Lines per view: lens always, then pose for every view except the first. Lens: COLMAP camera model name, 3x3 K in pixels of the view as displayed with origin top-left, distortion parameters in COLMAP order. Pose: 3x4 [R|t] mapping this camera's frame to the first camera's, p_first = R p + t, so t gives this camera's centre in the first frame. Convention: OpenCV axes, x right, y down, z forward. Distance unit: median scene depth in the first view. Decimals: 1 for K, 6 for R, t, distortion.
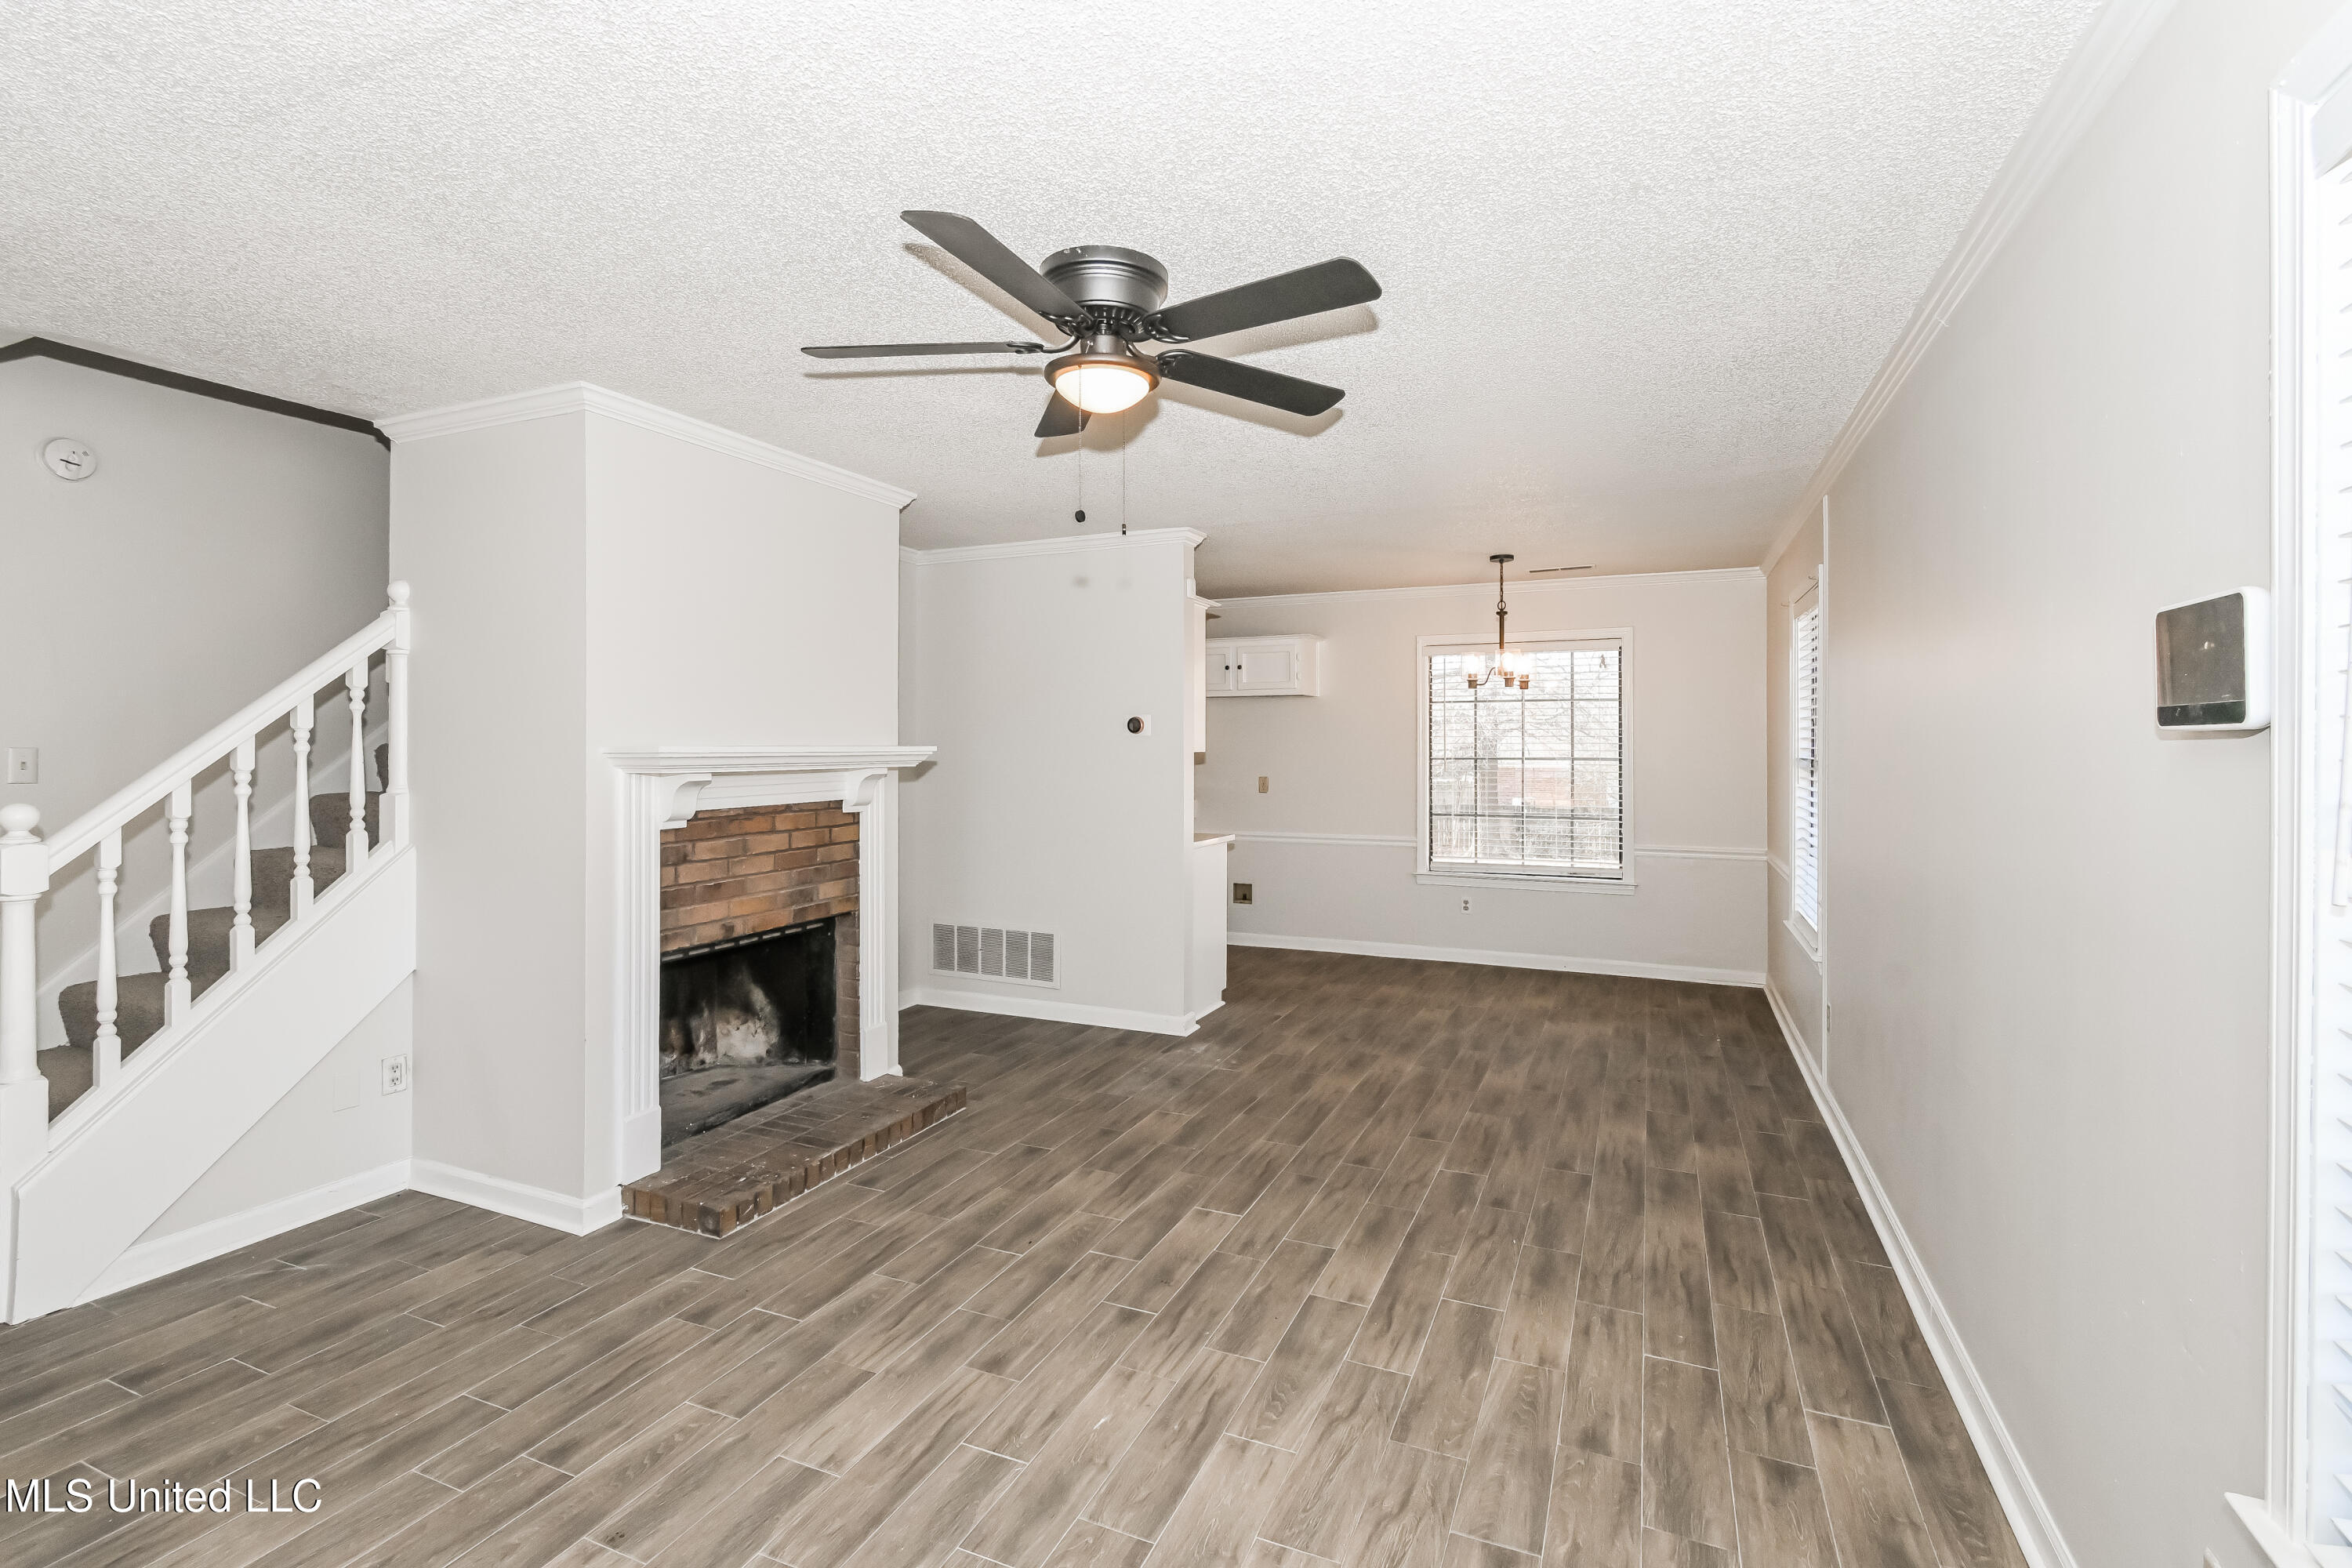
lens RADIAL K [[1056.6, 0, 1178.9], [0, 1056.6, 752.4], [0, 0, 1]] dist [0.000661, 0.000001]
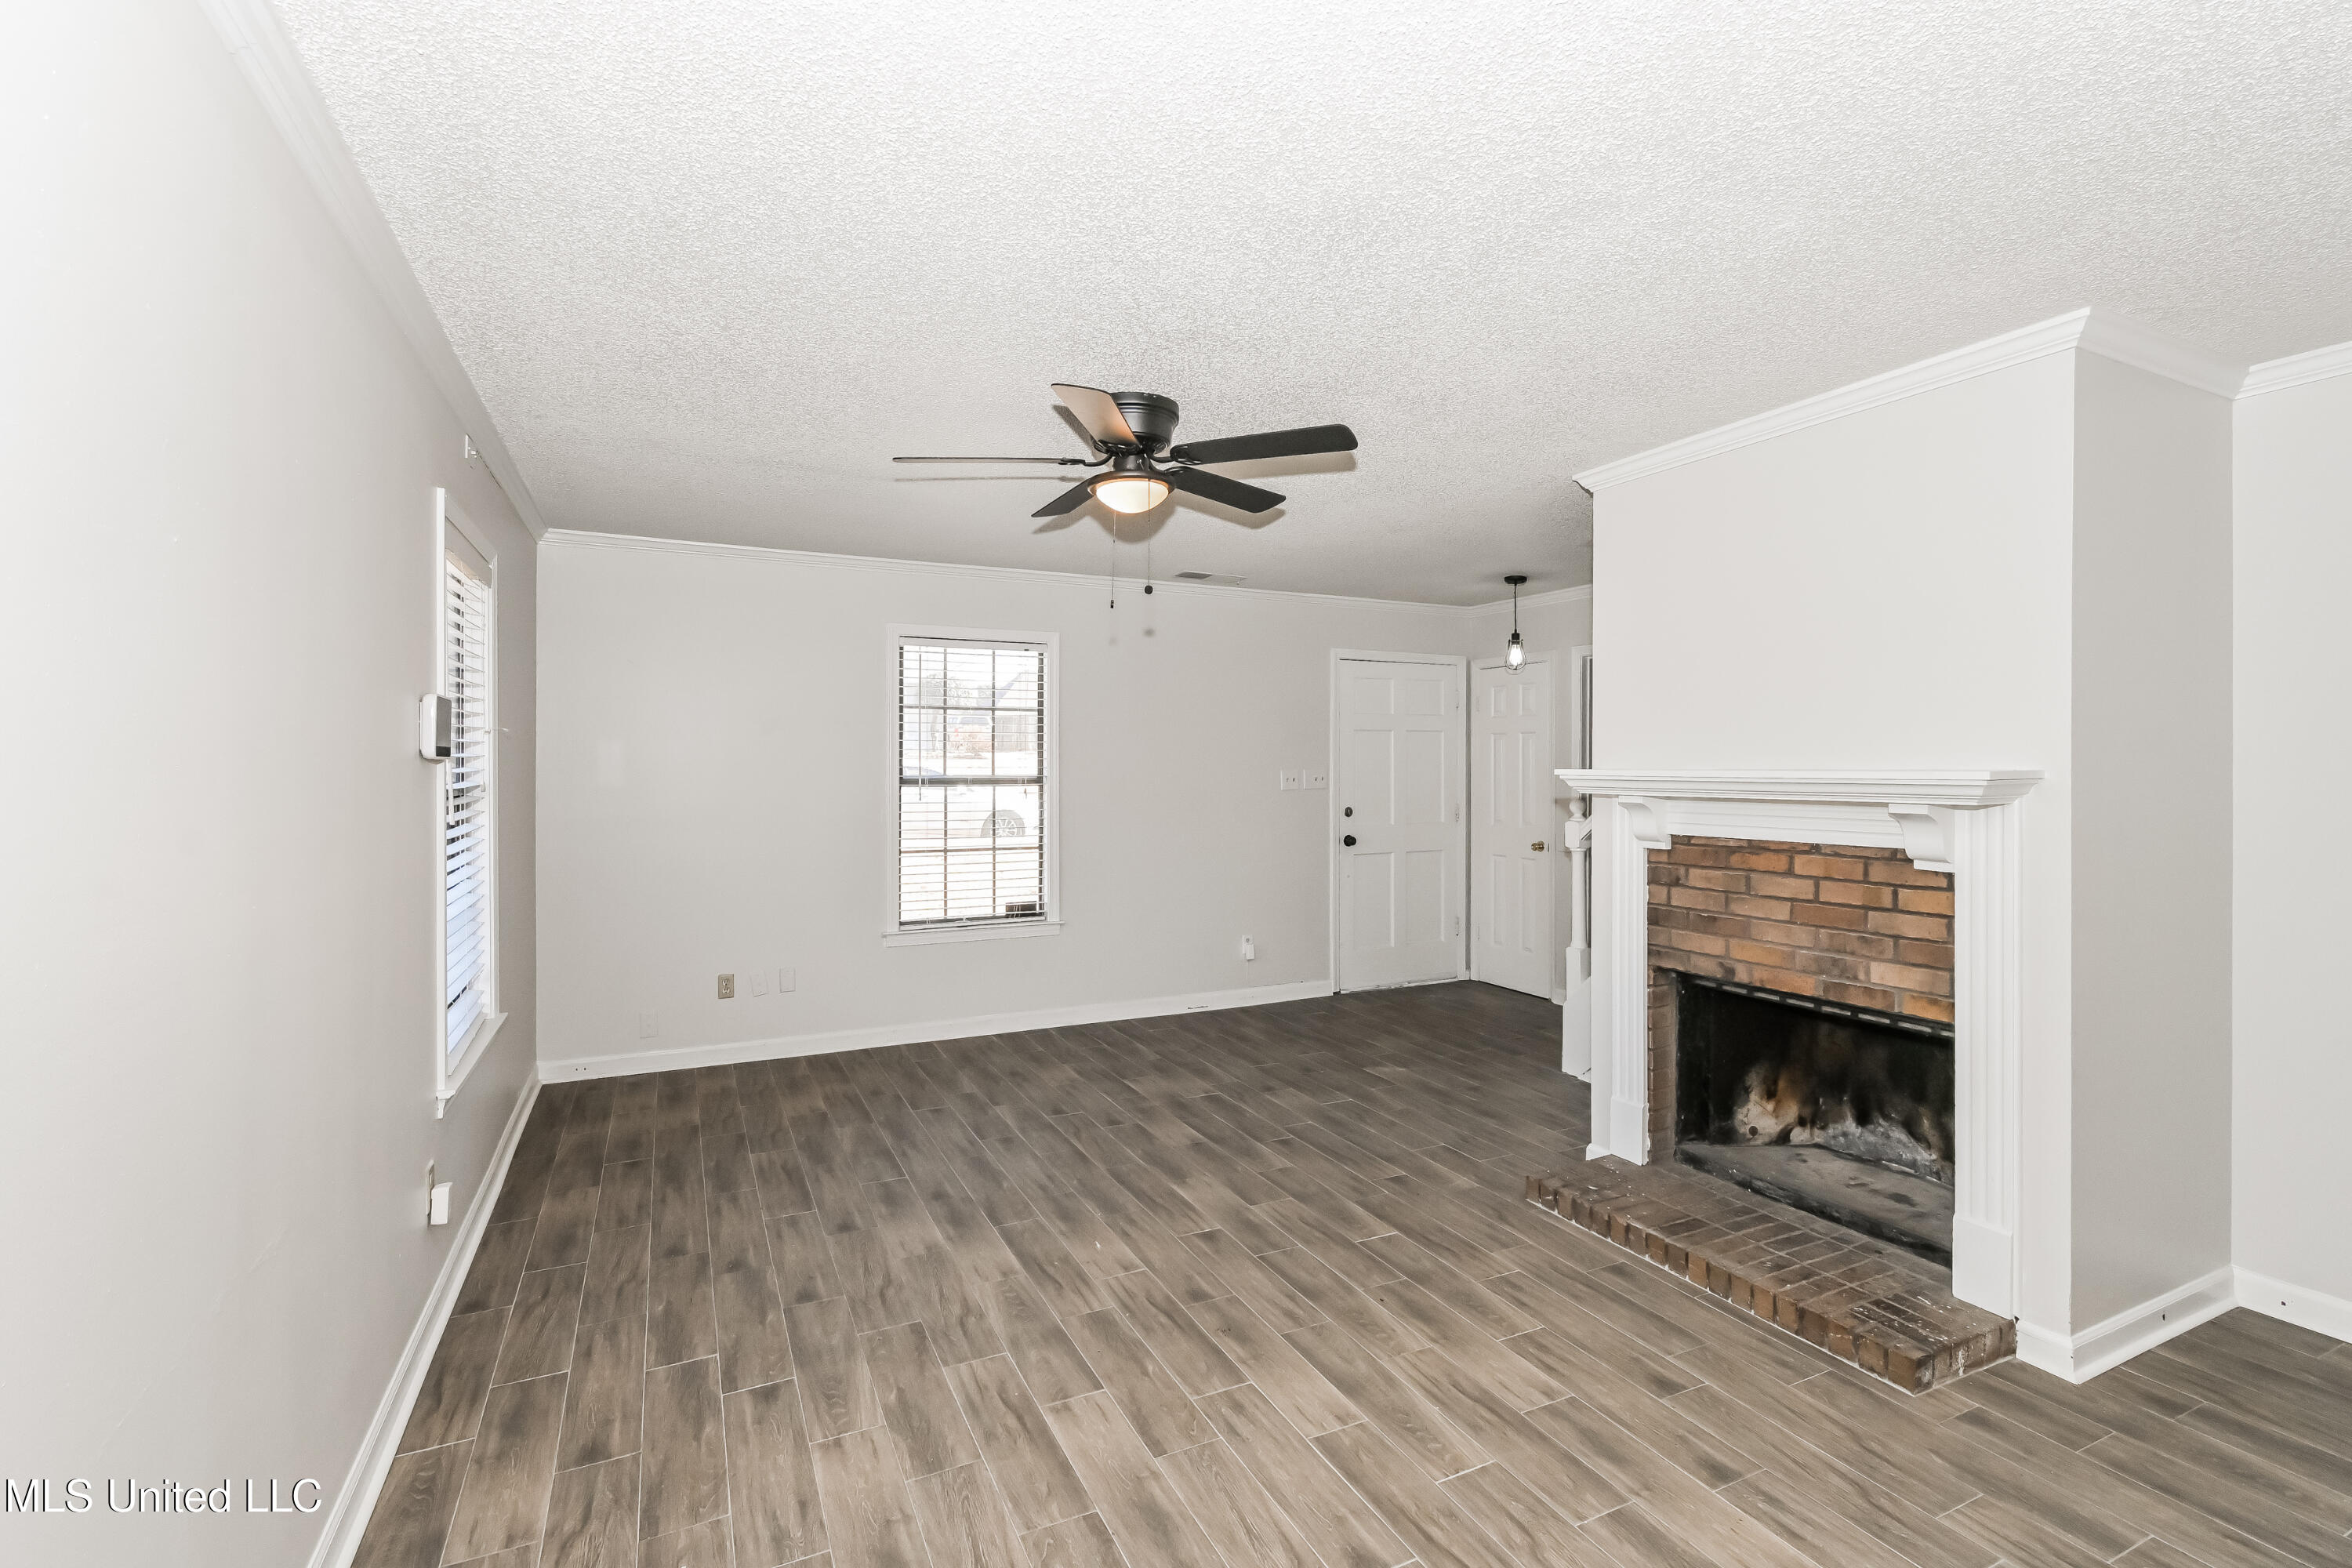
lens RADIAL K [[1031.0, 0, 1177.4], [0, 1031.0, 764.3], [0, 0, 1]] dist [0.000957, -0.000167]
pose [[-0.642462, -0.003432, -0.766310, 0.613525], [-0.007300, 0.999972, 0.001642, -0.009945], [0.766283, 0.006649, -0.642469, 1.309933]]
